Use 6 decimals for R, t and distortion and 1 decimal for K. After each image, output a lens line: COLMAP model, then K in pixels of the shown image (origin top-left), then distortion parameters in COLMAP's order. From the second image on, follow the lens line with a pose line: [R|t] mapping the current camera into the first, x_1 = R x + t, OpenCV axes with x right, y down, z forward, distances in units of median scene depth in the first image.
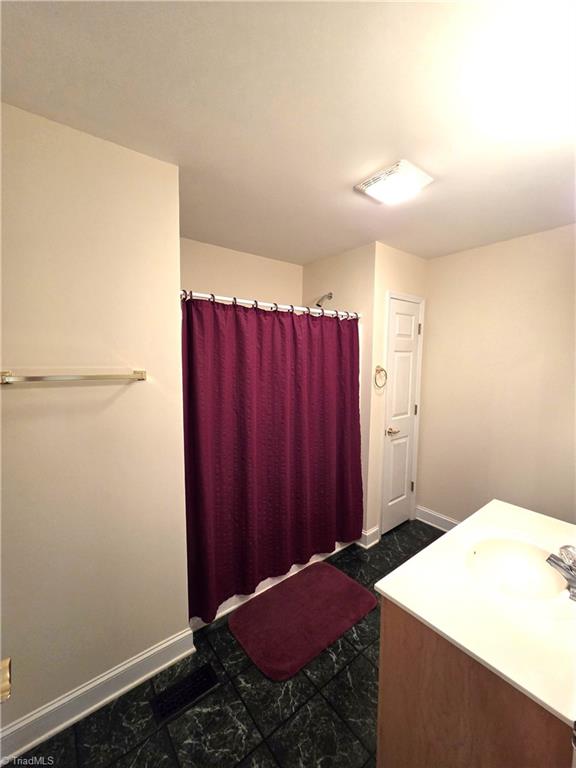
lens RADIAL K [[310.1, 0, 290.8], [0, 310.1, 386.3], [0, 0, 1]] dist [0.001015, 0.000101]
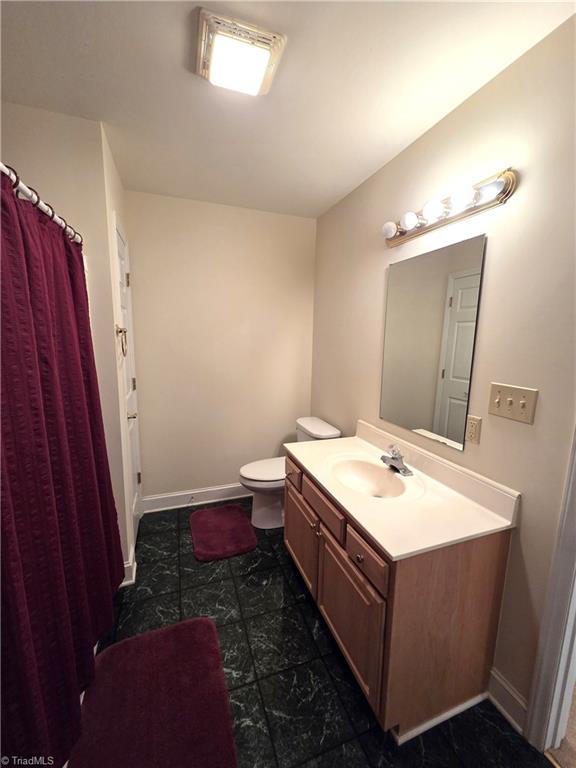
lens RADIAL K [[310.1, 0, 290.8], [0, 310.1, 386.3], [0, 0, 1]] dist [0.001015, 0.000101]
pose [[0.307208, -0.145750, 0.940415, -0.280194], [0.064548, 0.989118, 0.132212, 0.001312], [-0.949451, 0.020085, 0.313272, 0.459404]]
